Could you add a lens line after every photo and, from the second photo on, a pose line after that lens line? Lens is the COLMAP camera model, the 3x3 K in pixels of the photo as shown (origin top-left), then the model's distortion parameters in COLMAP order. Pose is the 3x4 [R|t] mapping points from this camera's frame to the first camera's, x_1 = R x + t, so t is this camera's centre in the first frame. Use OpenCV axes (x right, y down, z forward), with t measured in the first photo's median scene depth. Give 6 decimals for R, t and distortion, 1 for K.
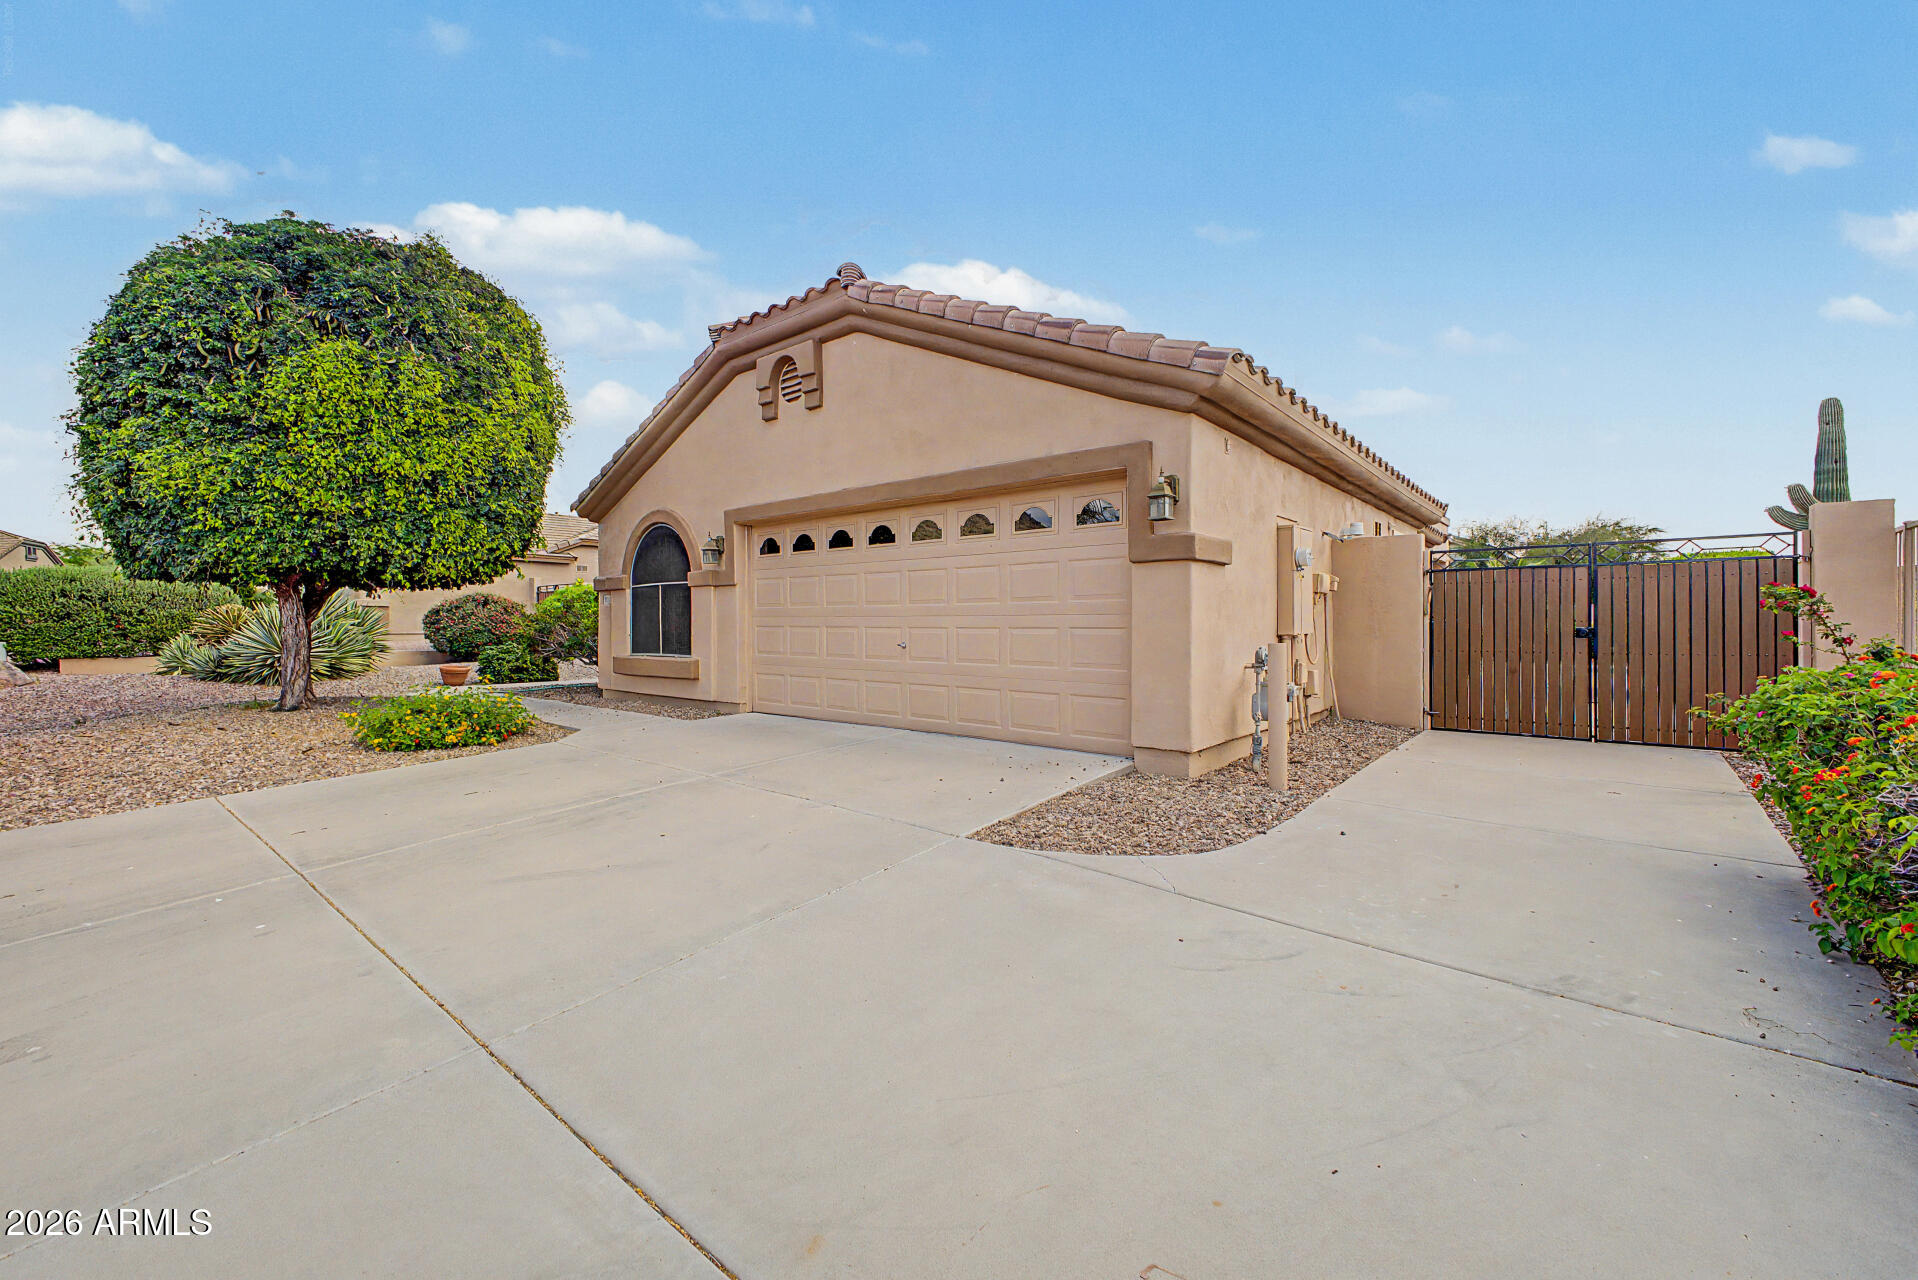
lens RADIAL K [[769.1, 0, 957.3], [0, 769.1, 624.0], [0, 0, 1]] dist [0.002253, 0.000106]
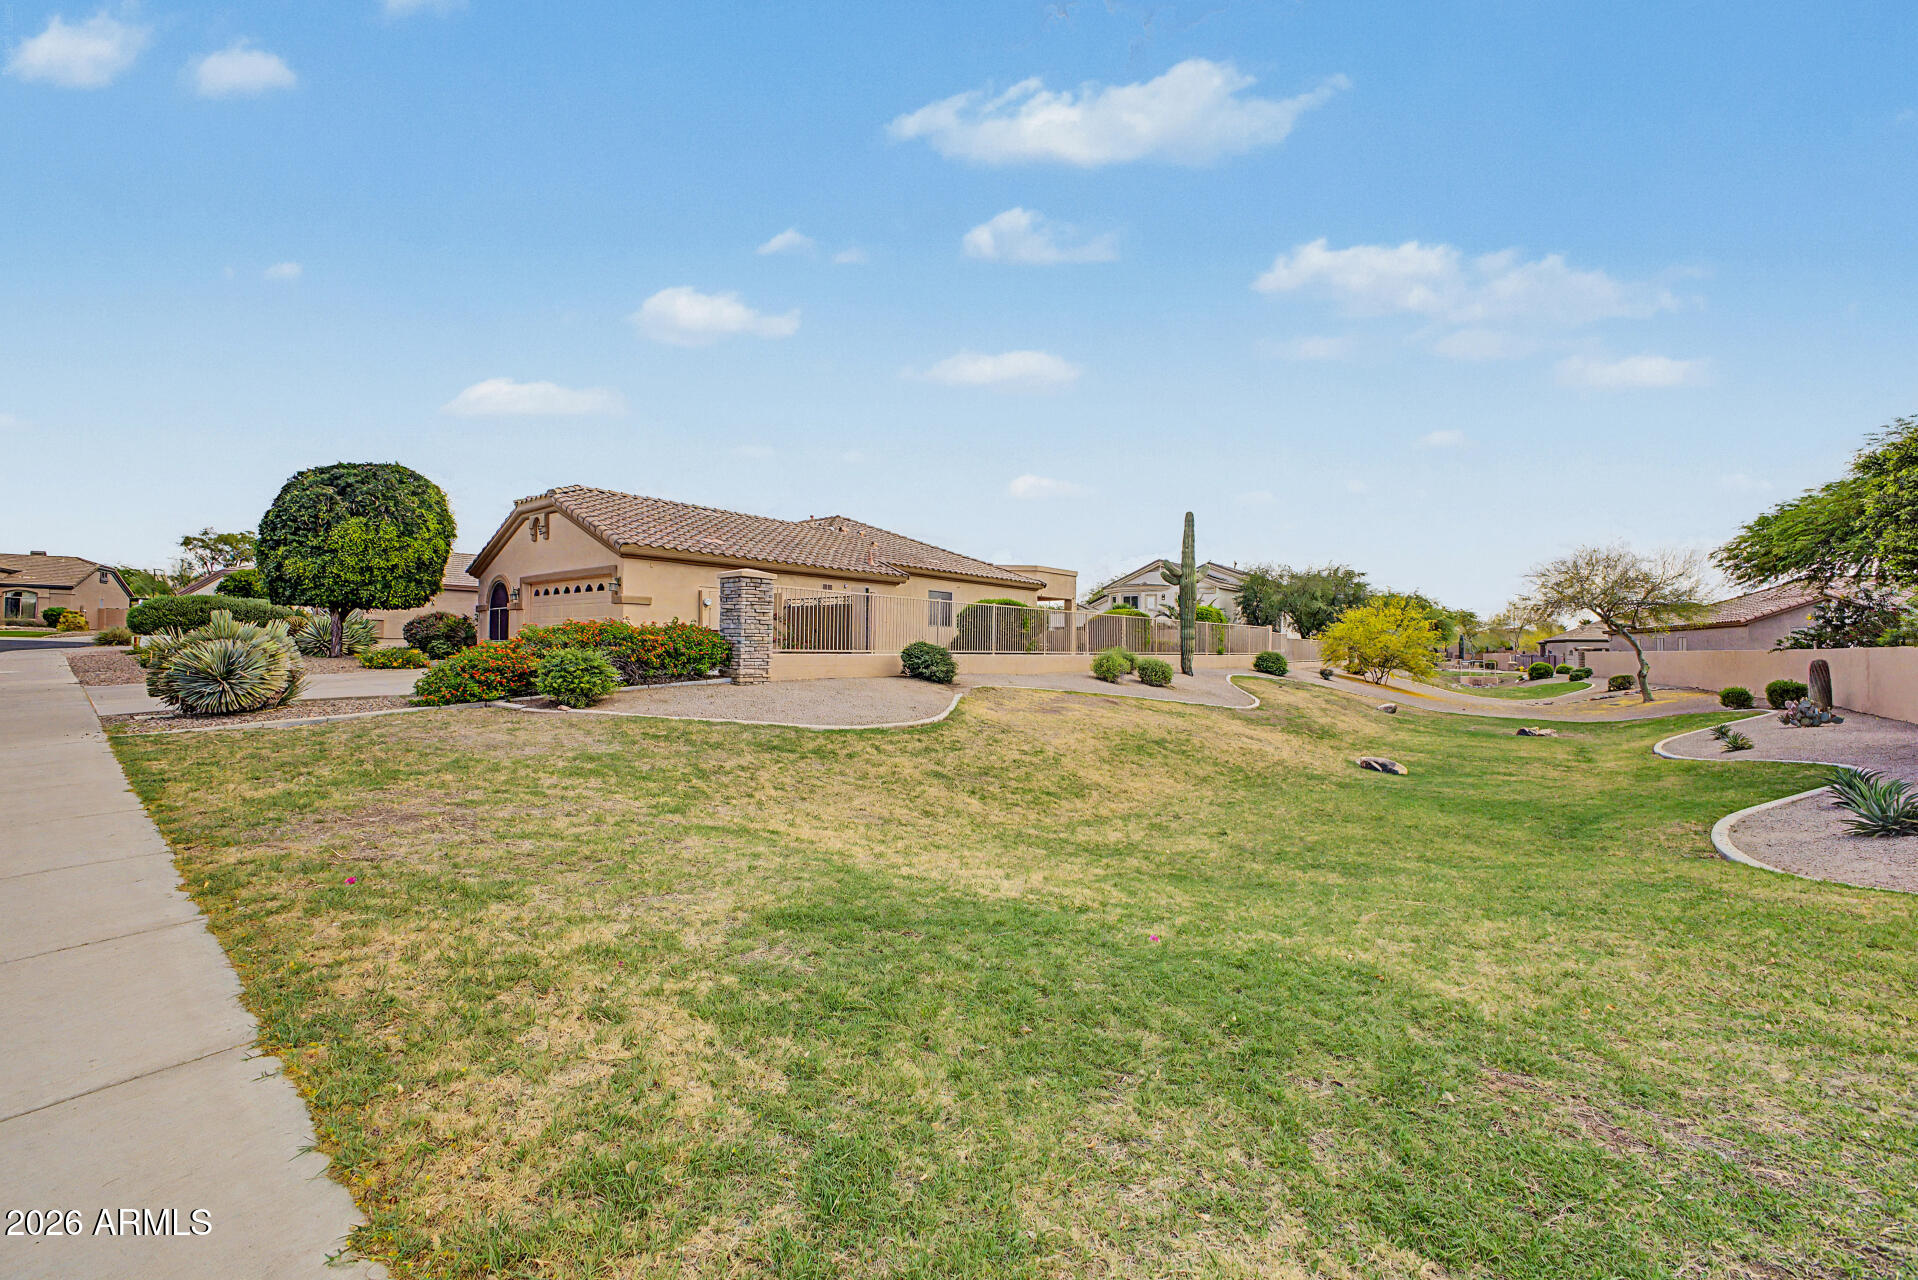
lens RADIAL K [[753.2, 0, 956.3], [0, 753.2, 632.8], [0, 0, 1]] dist [-0.000679, -0.000206]
pose [[0.999914, 0.010171, 0.008284, 1.162294], [-0.010006, 0.999755, -0.019722, 0.061492], [-0.008483, 0.019638, 0.999771, -1.498568]]
